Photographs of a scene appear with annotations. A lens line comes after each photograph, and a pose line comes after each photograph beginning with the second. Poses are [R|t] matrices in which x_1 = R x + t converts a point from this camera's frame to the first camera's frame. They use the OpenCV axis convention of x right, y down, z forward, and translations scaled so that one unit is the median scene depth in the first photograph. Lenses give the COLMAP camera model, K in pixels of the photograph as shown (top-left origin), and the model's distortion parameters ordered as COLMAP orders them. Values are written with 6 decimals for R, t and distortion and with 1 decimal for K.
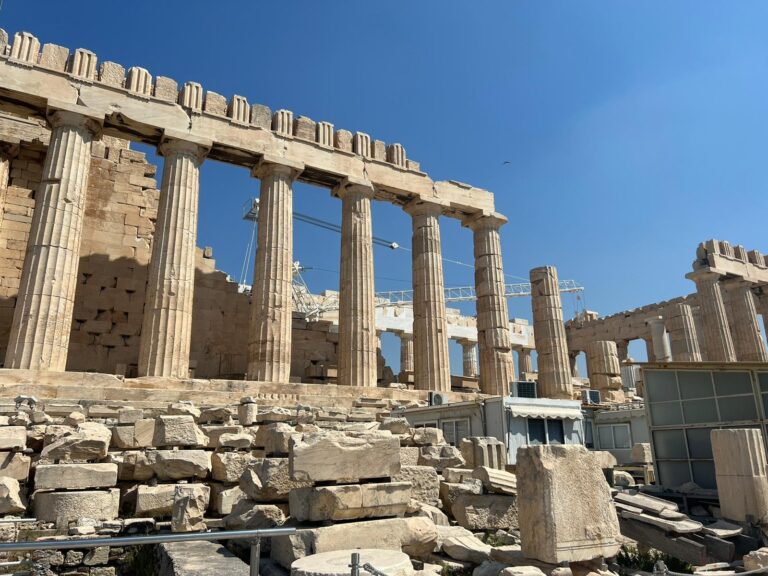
lens RADIAL K [[559.9, 0, 391.2], [0, 559.9, 289.2], [0, 0, 1]] dist [0.039574, -0.062568]
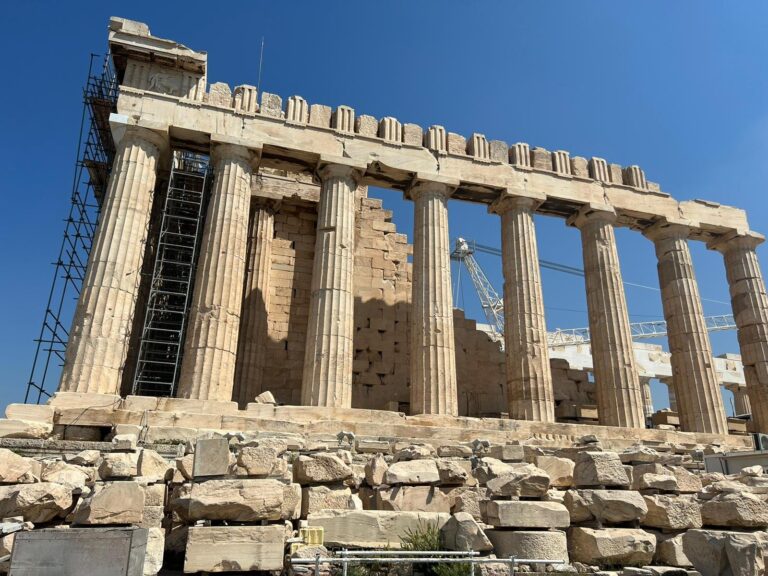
lens RADIAL K [[559.9, 0, 381.1], [0, 559.9, 294.2], [0, 0, 1]] dist [0.039574, -0.062568]
pose [[0.968457, -0.049698, -0.244173, -0.216629], [0.033170, 0.996900, -0.071345, 0.009203], [0.246962, 0.060996, 0.967104, 0.001751]]
